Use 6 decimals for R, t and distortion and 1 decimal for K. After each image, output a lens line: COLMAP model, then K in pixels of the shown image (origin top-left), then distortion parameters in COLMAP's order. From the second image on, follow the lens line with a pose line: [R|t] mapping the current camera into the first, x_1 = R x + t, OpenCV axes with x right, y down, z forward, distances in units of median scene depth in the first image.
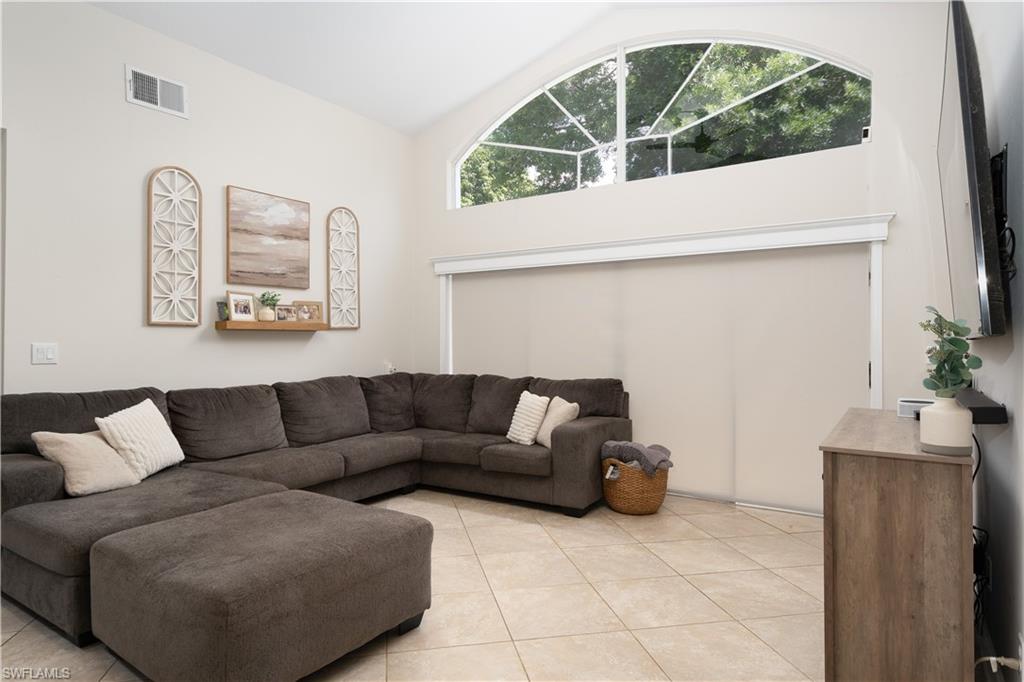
lens RADIAL K [[590.3, 0, 511.3], [0, 590.3, 339.0], [0, 0, 1]] dist [-0.003680, 0.000276]
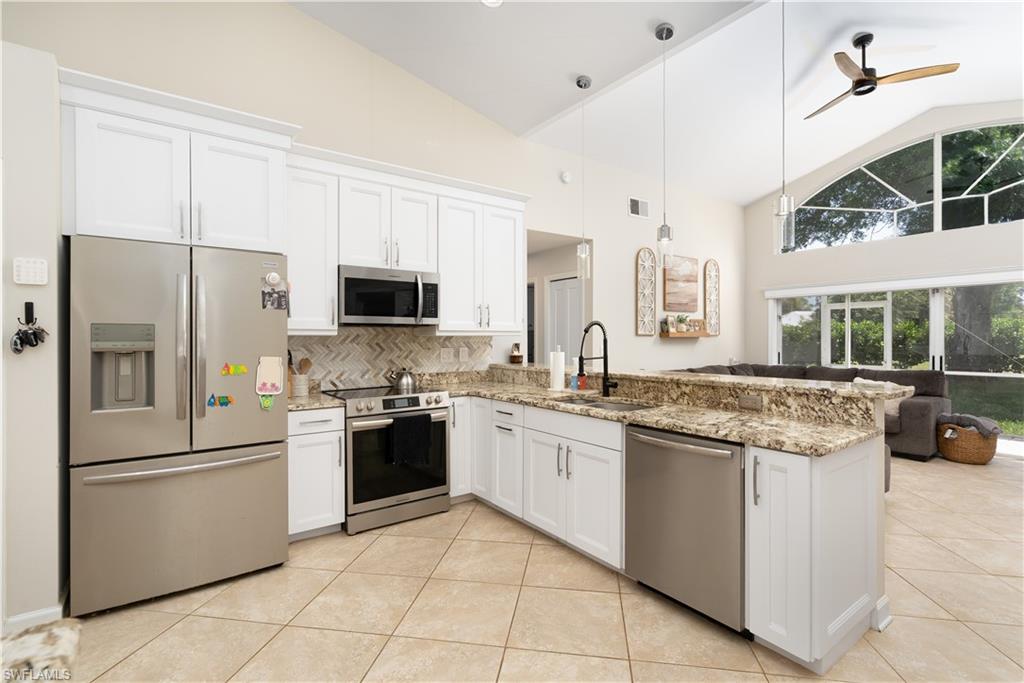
lens RADIAL K [[468.5, 0, 511.2], [0, 468.5, 340.1], [0, 0, 1]] dist [0.000323, -0.001061]
pose [[0.934332, -0.001577, -0.356400, -0.407513], [0.004395, 0.999965, 0.007097, -0.019365], [0.356376, -0.008197, 0.934307, -0.448905]]
